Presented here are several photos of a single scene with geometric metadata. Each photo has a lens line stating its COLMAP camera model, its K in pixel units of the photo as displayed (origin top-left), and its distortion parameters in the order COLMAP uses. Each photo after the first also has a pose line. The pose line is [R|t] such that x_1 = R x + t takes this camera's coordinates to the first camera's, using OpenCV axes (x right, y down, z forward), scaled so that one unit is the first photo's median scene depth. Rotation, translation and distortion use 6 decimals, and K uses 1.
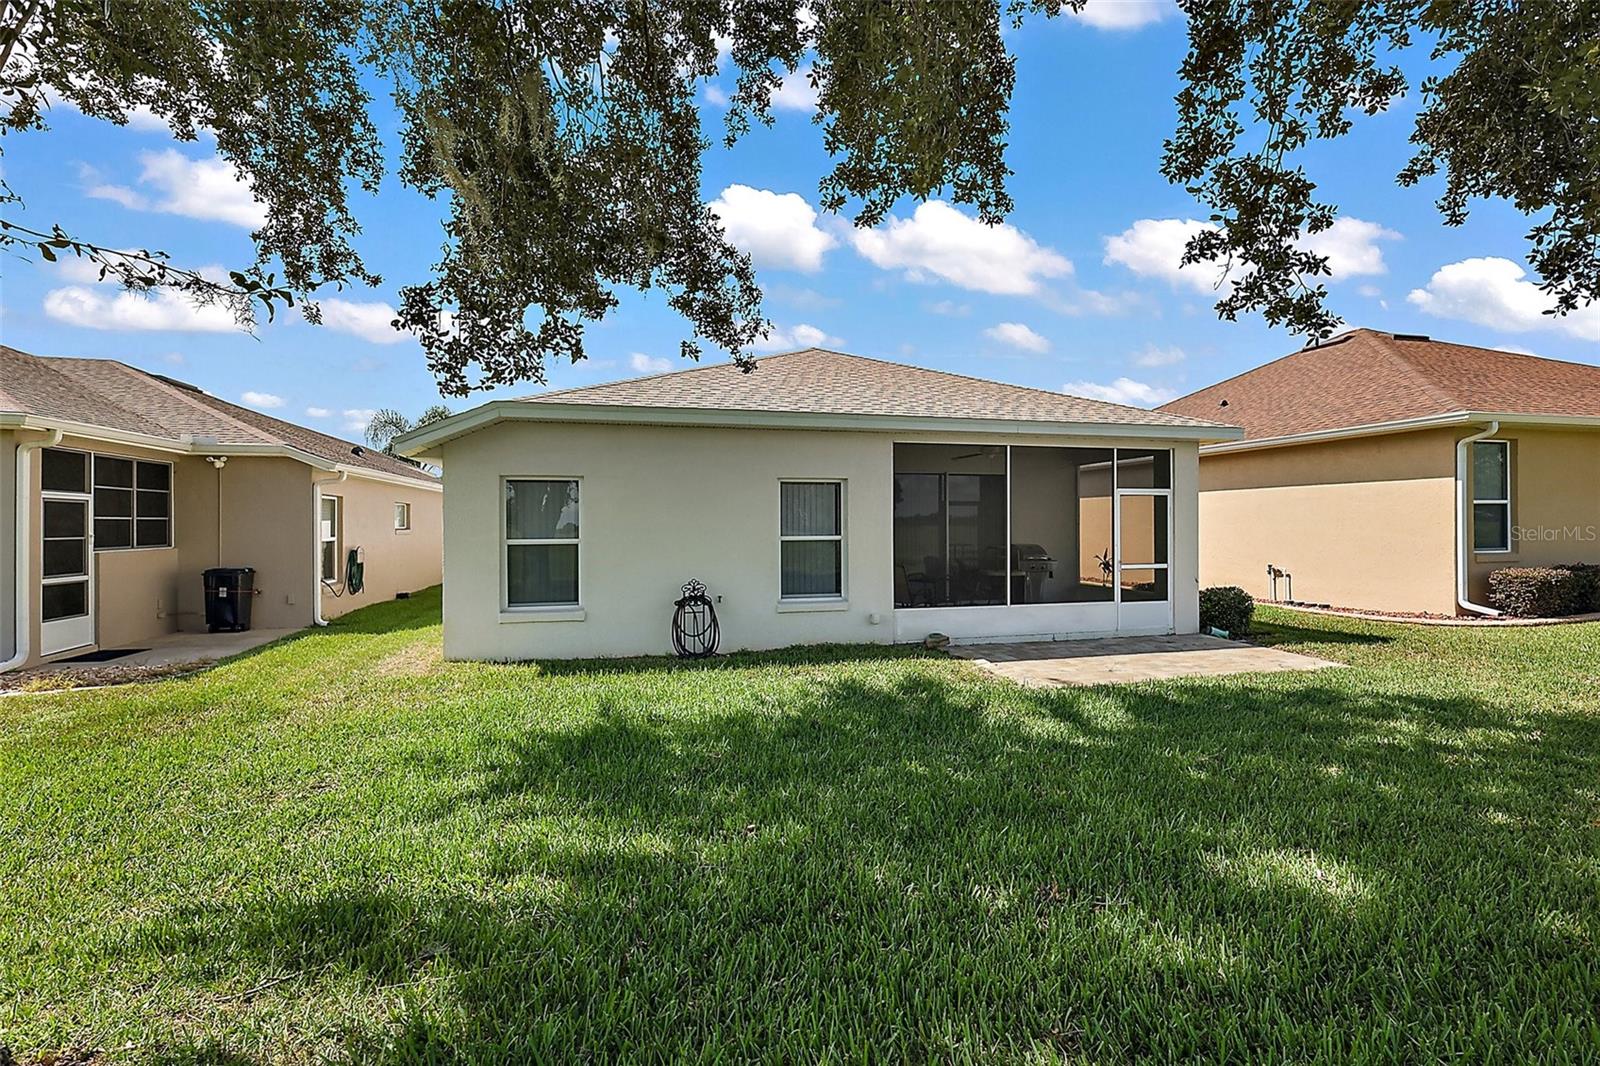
lens RADIAL K [[693.8, 0, 802.0], [0, 693.8, 529.5], [0, 0, 1]] dist [-0.000373, 0.000398]
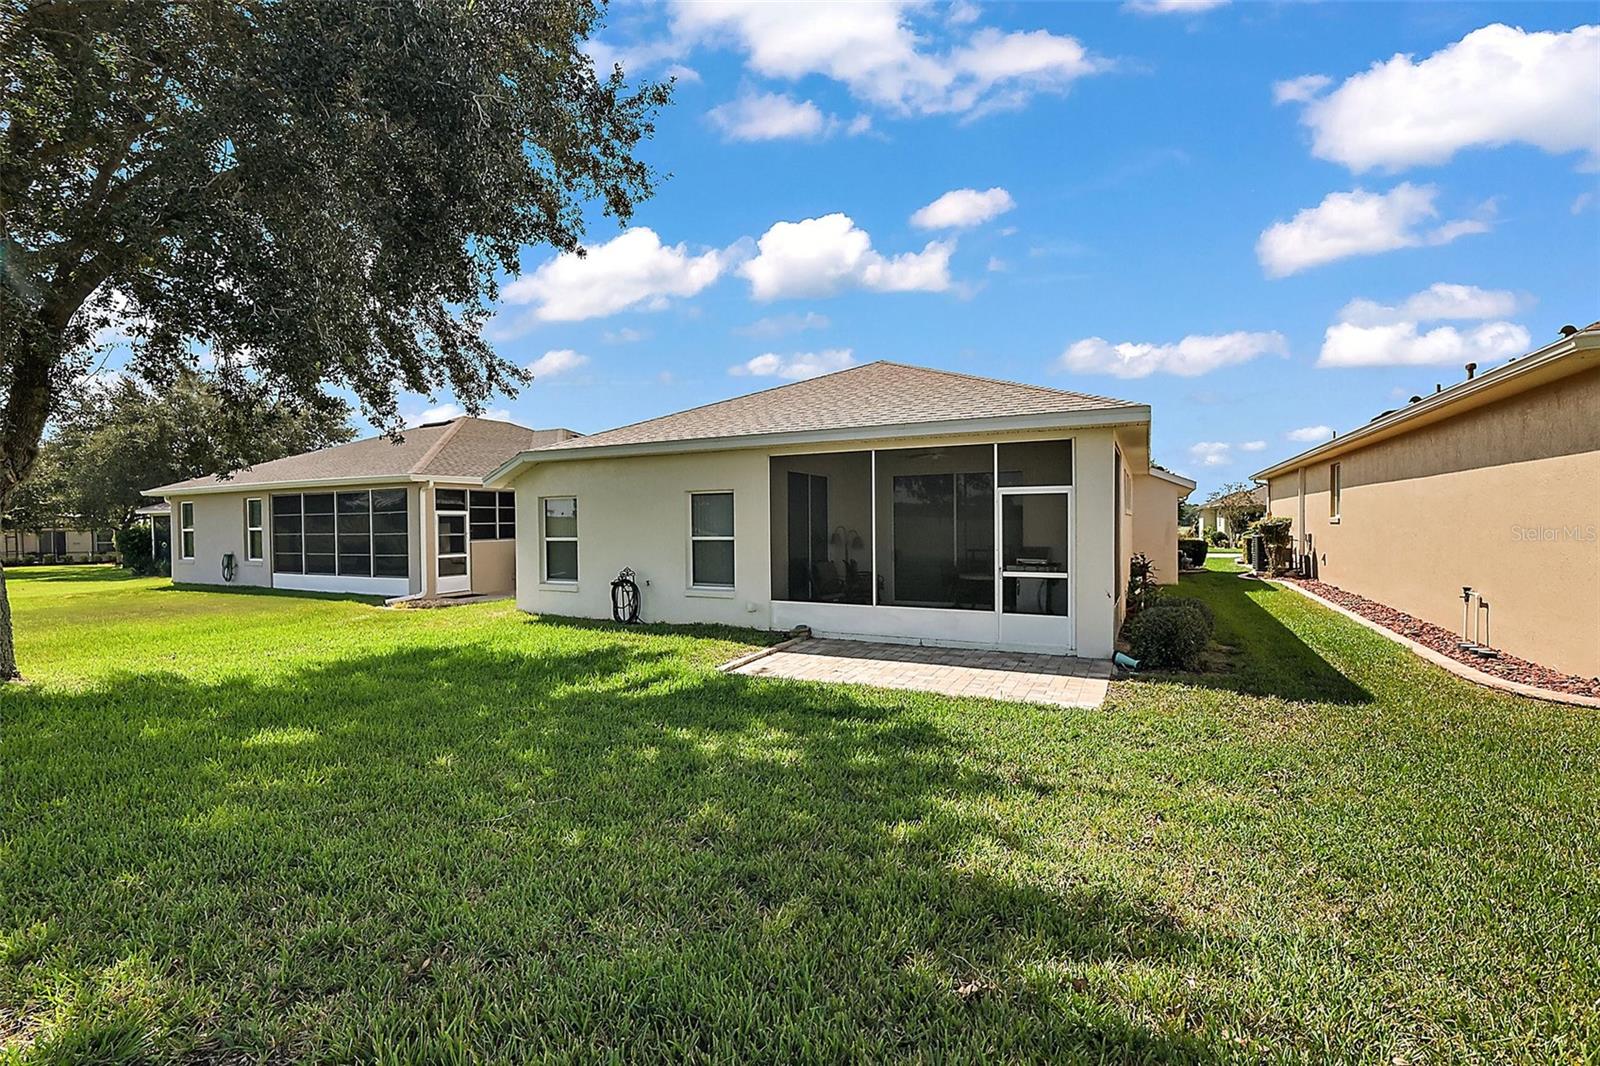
lens RADIAL K [[693.8, 0, 813.4], [0, 693.8, 528.7], [0, 0, 1]] dist [-0.000373, 0.000398]
pose [[0.766080, 0.002083, -0.642742, 0.942582], [0.002740, 0.999975, 0.006506, -0.012680], [0.642740, -0.006745, 0.766055, 0.164362]]
